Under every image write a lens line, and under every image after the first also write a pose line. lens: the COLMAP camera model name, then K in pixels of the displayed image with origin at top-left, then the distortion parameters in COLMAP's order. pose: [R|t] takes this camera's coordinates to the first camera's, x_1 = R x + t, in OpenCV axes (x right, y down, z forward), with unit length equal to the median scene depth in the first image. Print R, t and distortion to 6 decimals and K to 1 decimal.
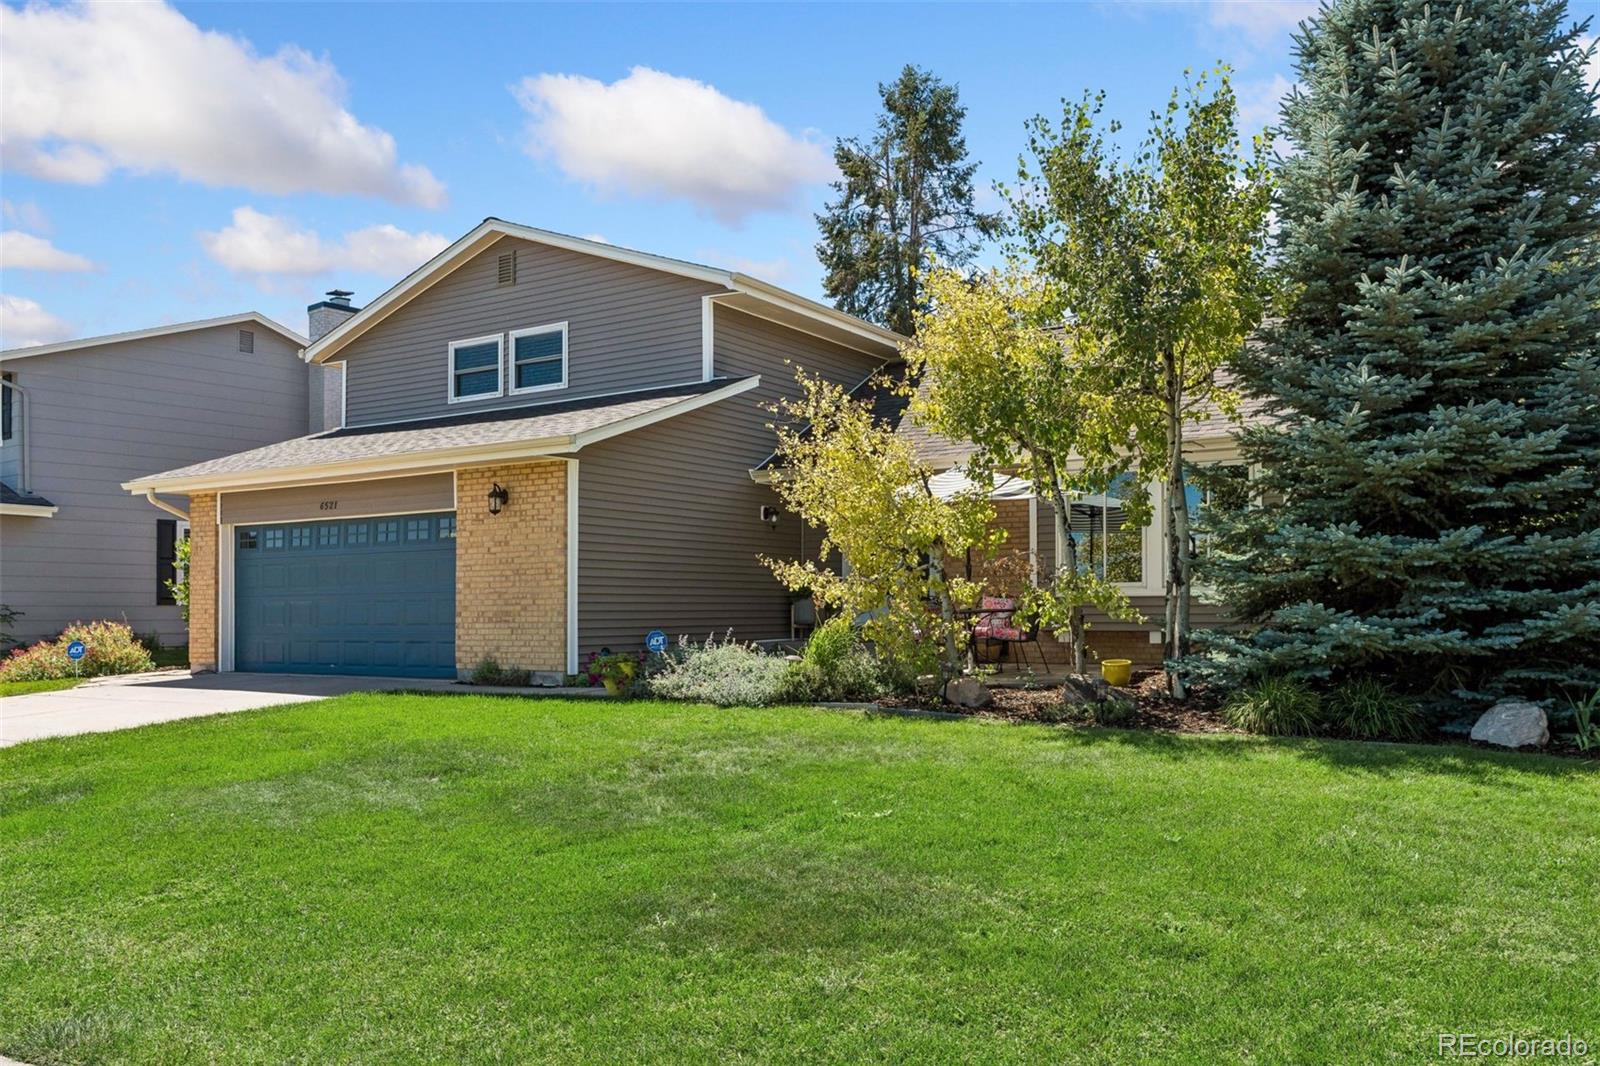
lens RADIAL K [[1271.2, 0, 799.4], [0, 1271.2, 537.1], [0, 0, 1]] dist [-0.005243, -0.002041]
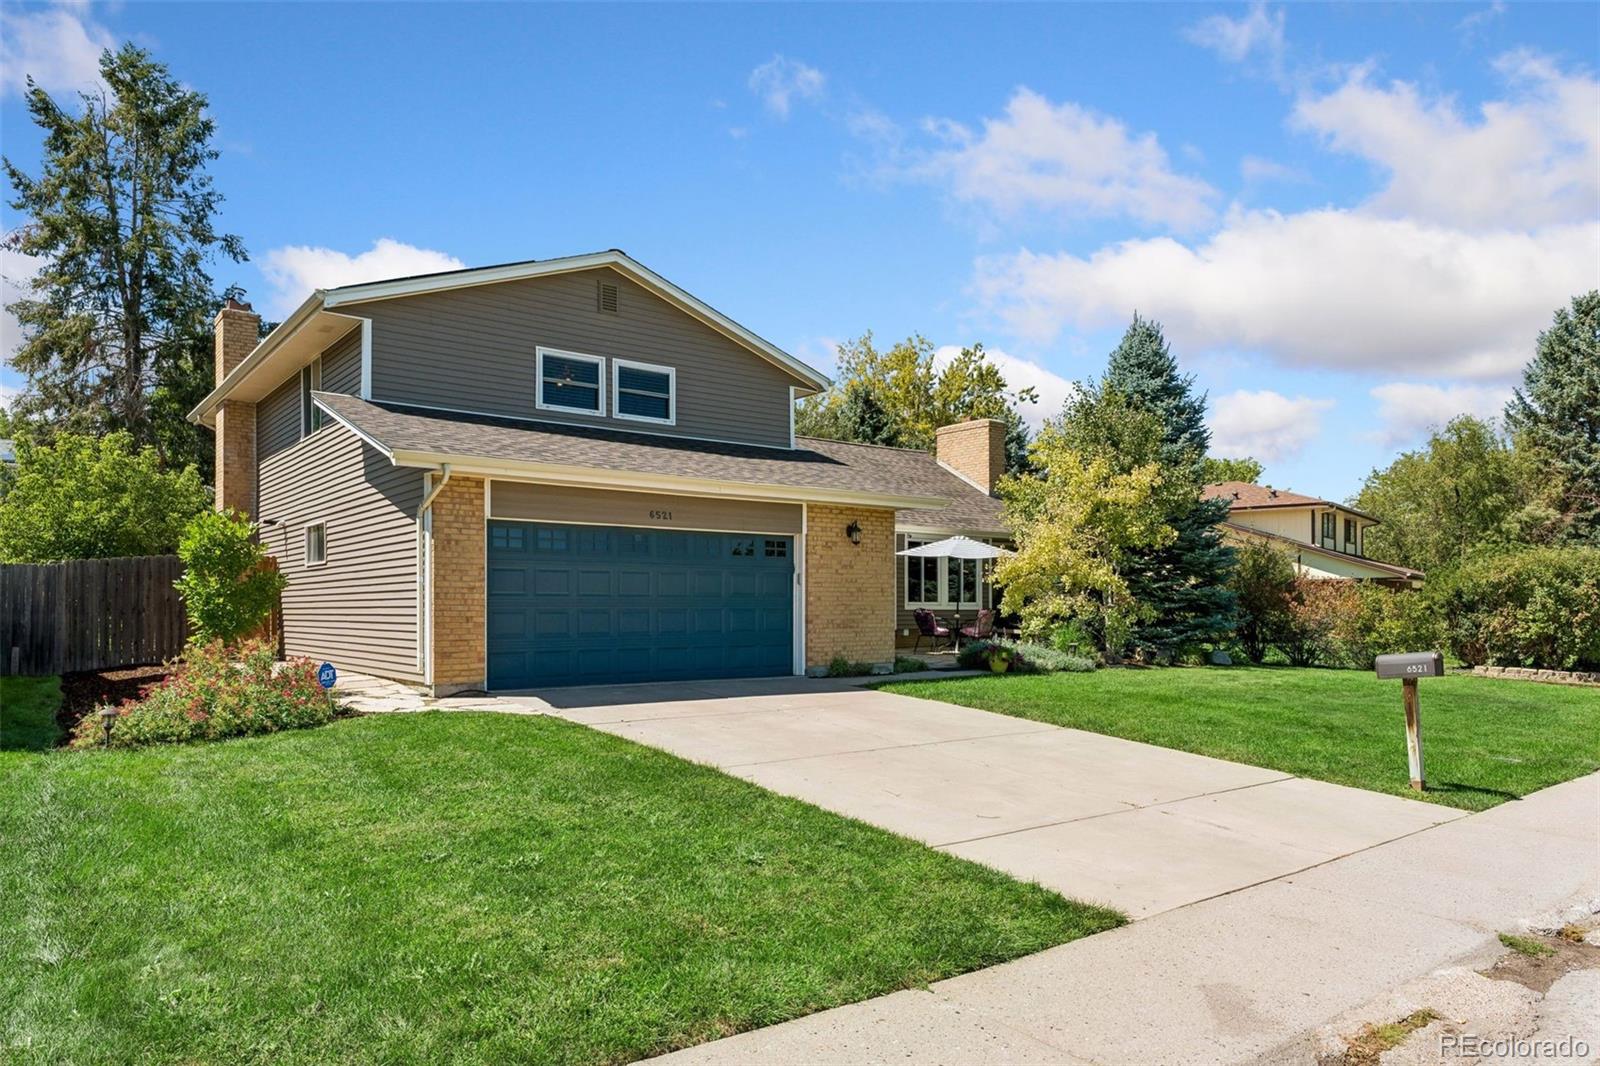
lens RADIAL K [[1042.4, 0, 799.4], [0, 1042.4, 536.0], [0, 0, 1]] dist [-0.032958, -0.001309]
pose [[0.333307, 0.070638, 0.940169, -0.998851], [-0.056761, 0.996884, -0.054777, 0.027671], [-0.941108, -0.035107, 0.336277, 0.552916]]
